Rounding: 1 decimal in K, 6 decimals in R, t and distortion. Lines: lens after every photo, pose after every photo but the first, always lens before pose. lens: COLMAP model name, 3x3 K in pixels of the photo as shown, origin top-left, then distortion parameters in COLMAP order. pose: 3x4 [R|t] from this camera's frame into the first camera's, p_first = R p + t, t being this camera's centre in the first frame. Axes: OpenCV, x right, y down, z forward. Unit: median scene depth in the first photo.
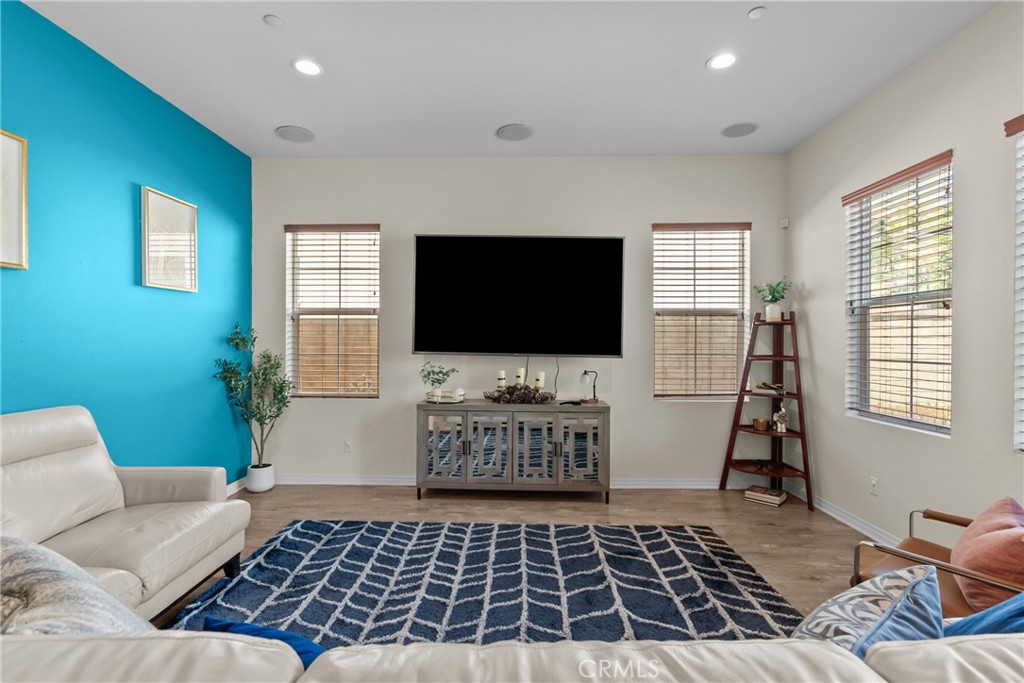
lens RADIAL K [[470.2, 0, 510.3], [0, 470.2, 341.8], [0, 0, 1]] dist [-0.005558, 0.002614]
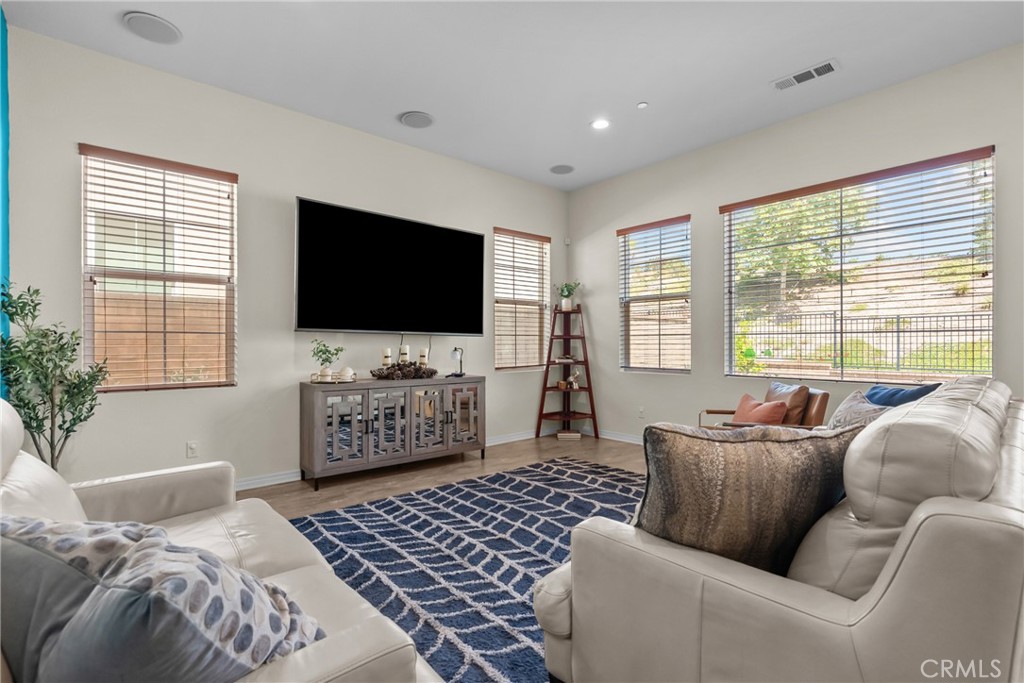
lens RADIAL K [[470.2, 0, 490.0], [0, 470.2, 339.4], [0, 0, 1]] dist [-0.005558, 0.002614]
pose [[0.752854, 0.002300, 0.658184, -0.588712], [0.004138, 0.999958, -0.008228, 0.058065], [-0.658175, 0.008918, 0.752812, 0.106376]]
